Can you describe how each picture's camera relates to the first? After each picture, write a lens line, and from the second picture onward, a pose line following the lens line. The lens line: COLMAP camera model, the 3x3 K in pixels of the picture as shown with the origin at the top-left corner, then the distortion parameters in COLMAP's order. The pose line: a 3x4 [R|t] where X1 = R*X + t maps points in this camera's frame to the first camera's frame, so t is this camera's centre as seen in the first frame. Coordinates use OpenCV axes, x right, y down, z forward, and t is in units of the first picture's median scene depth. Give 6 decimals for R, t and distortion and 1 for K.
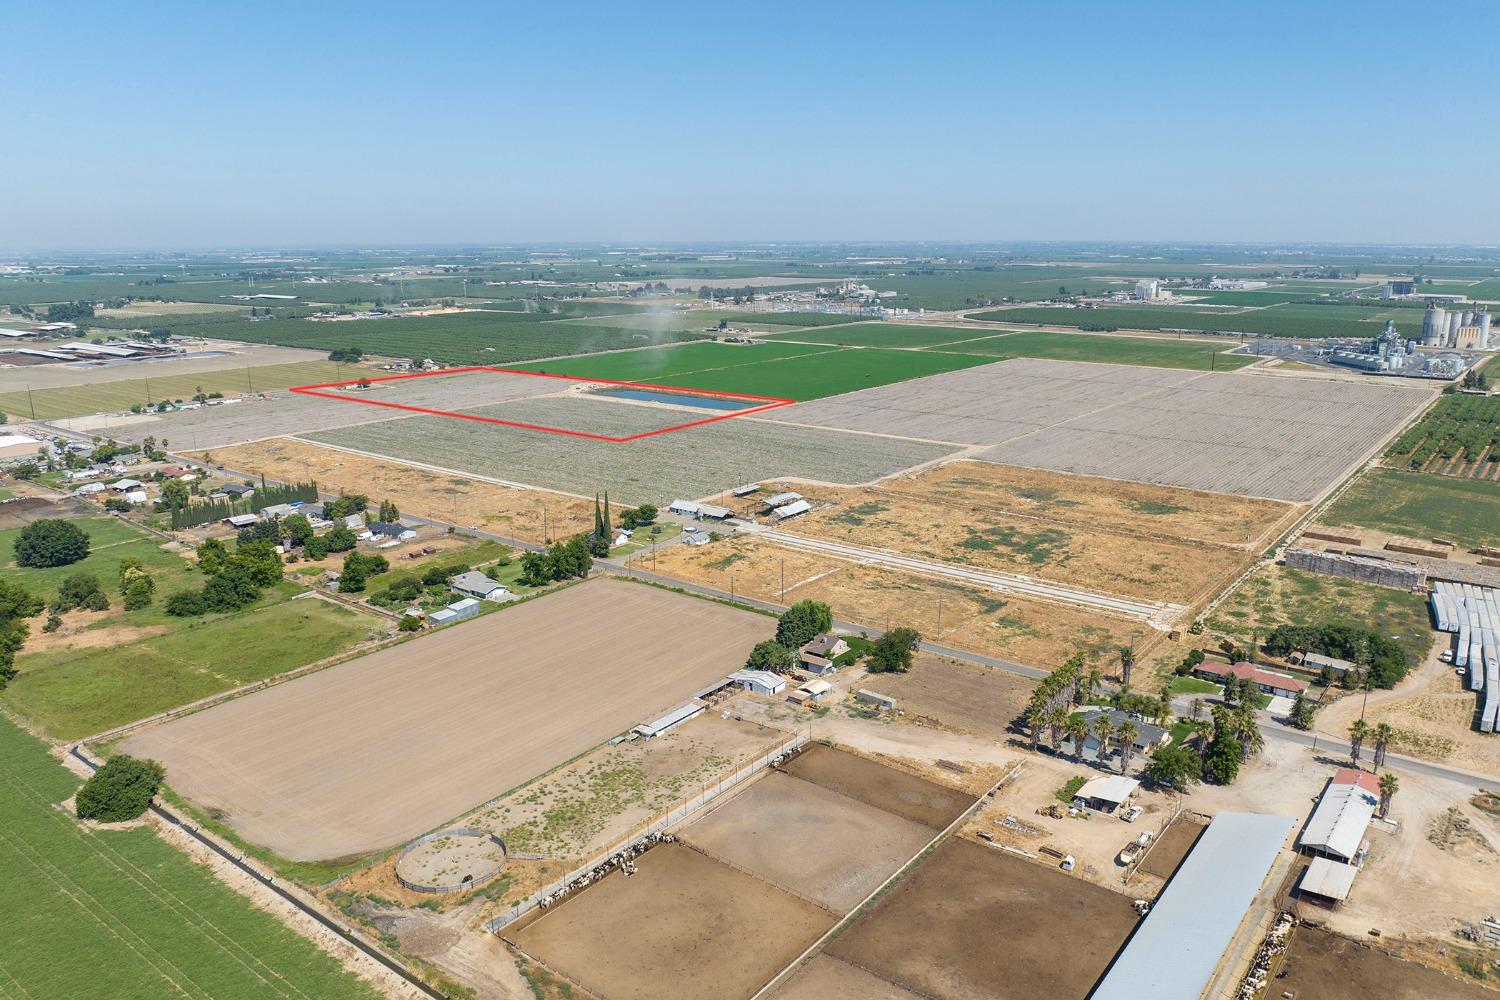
lens RADIAL K [[1102.3, 0, 750.0], [0, 1102.3, 500.0], [0, 0, 1]] dist [-0.034981, -0.002118]
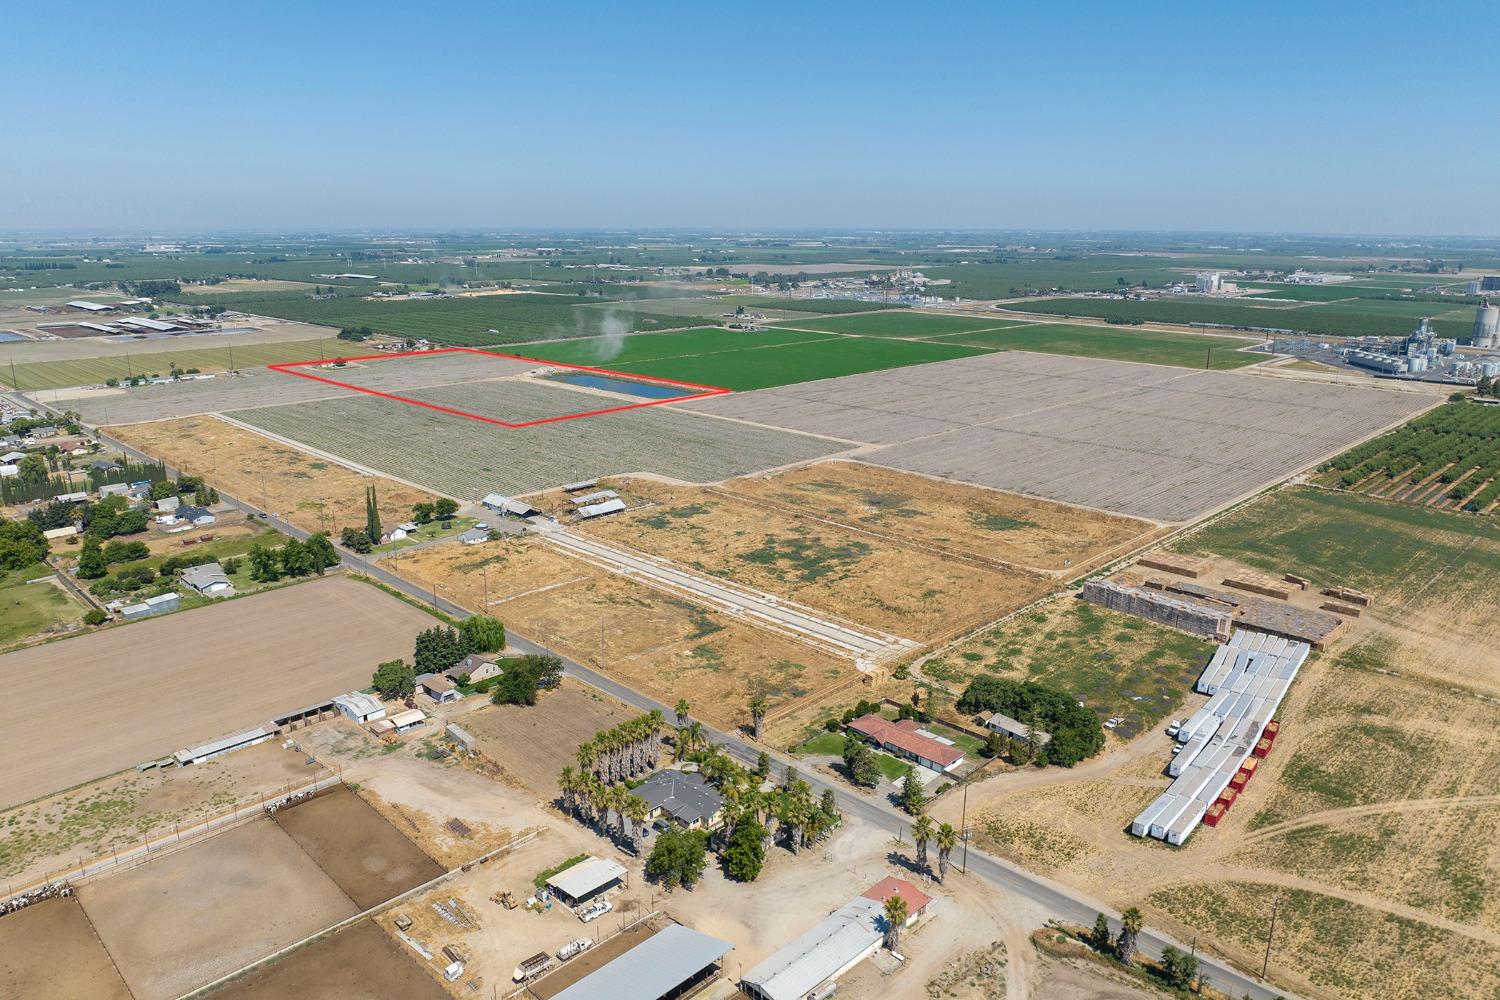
lens RADIAL K [[1039.5, 0, 750.0], [0, 1039.5, 500.0], [0, 0, 1]] dist [-0.031439, 0.000868]
pose [[0.991419, 0.040145, -0.124409, 0.291390], [-0.036941, 0.998926, 0.027955, -0.030514], [0.125398, -0.023120, 0.991837, 0.120585]]
